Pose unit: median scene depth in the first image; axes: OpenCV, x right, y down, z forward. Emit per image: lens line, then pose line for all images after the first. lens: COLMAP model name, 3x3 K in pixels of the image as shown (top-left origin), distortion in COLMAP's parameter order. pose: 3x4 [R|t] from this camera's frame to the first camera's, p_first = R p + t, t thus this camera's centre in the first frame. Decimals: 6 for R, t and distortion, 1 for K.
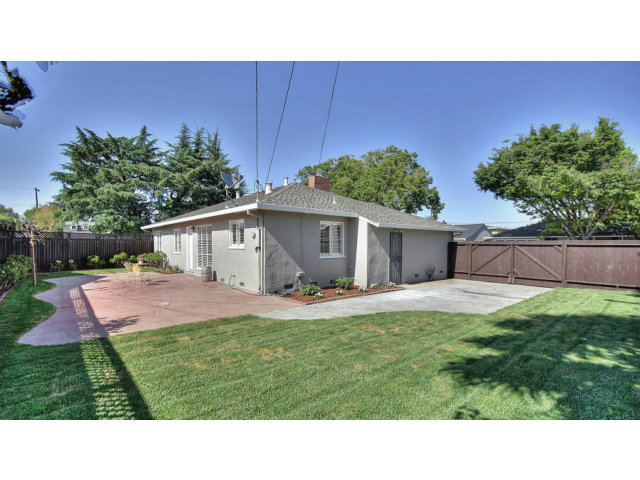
lens RADIAL K [[295.5, 0, 321.9], [0, 295.5, 250.6], [0, 0, 1]] dist [0.001567, -0.012476]
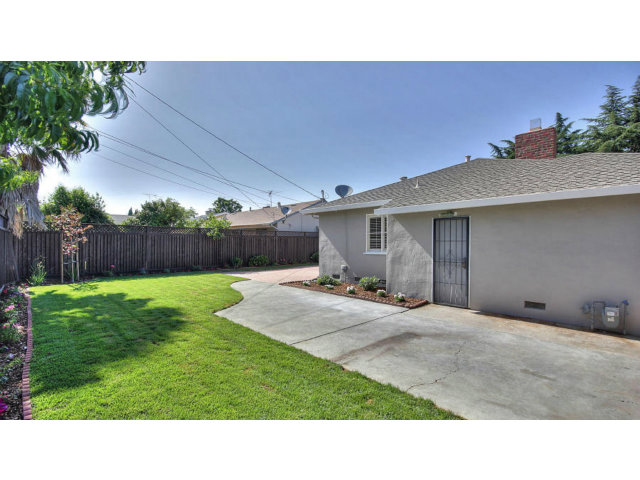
lens RADIAL K [[295.5, 0, 321.9], [0, 295.5, 250.6], [0, 0, 1]] dist [0.001567, -0.012476]
pose [[0.040217, 0.021822, -0.998953, 0.587237], [-0.020478, 0.999569, 0.021011, -0.001274], [0.998981, 0.019611, 0.040646, 0.510932]]
